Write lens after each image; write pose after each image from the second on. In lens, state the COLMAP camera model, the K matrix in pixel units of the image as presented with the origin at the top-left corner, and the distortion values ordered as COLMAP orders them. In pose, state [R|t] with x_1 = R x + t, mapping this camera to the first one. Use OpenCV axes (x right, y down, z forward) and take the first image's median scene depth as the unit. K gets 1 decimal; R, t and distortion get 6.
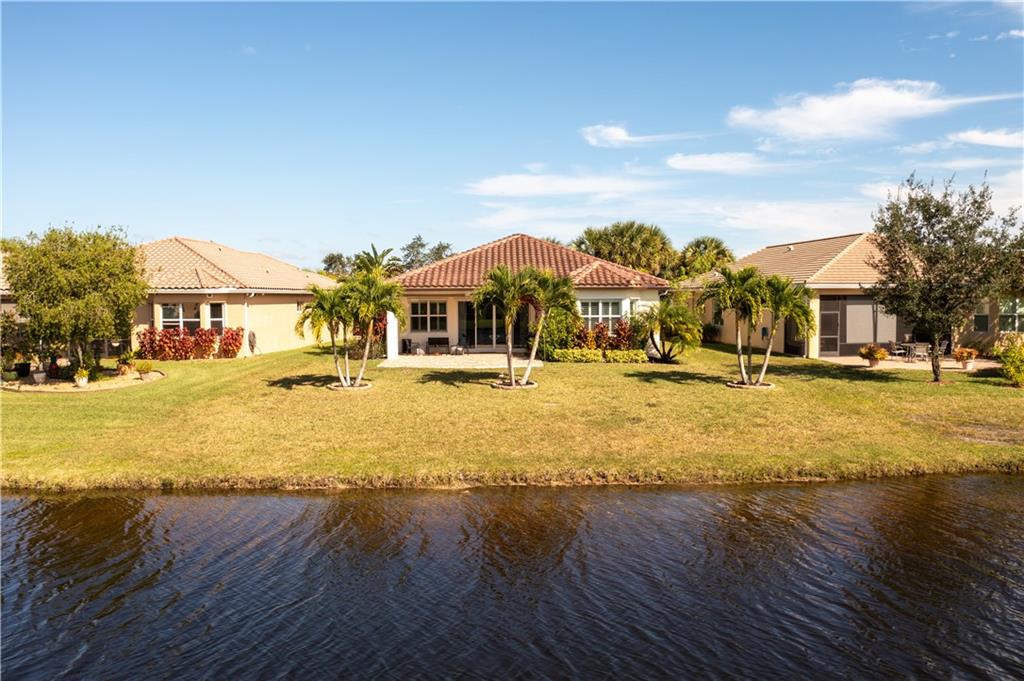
lens RADIAL K [[825.8, 0, 514.2], [0, 825.8, 337.9], [0, 0, 1]] dist [-0.002732, 0.006376]
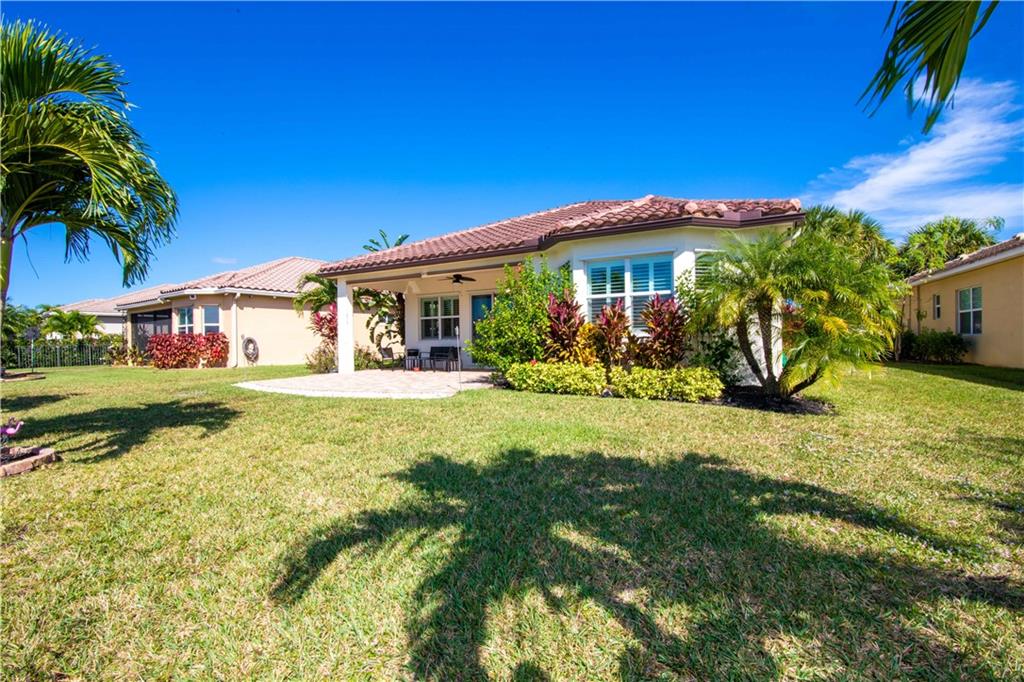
lens RADIAL K [[473.0, 0, 514.9], [0, 473.0, 342.6], [0, 0, 1]] dist [-0.011389, -0.000443]
pose [[0.862304, -0.007040, -0.506342, 0.178910], [-0.015570, 0.999062, -0.040405, 0.012258], [0.506152, 0.042726, 0.861386, 0.717950]]
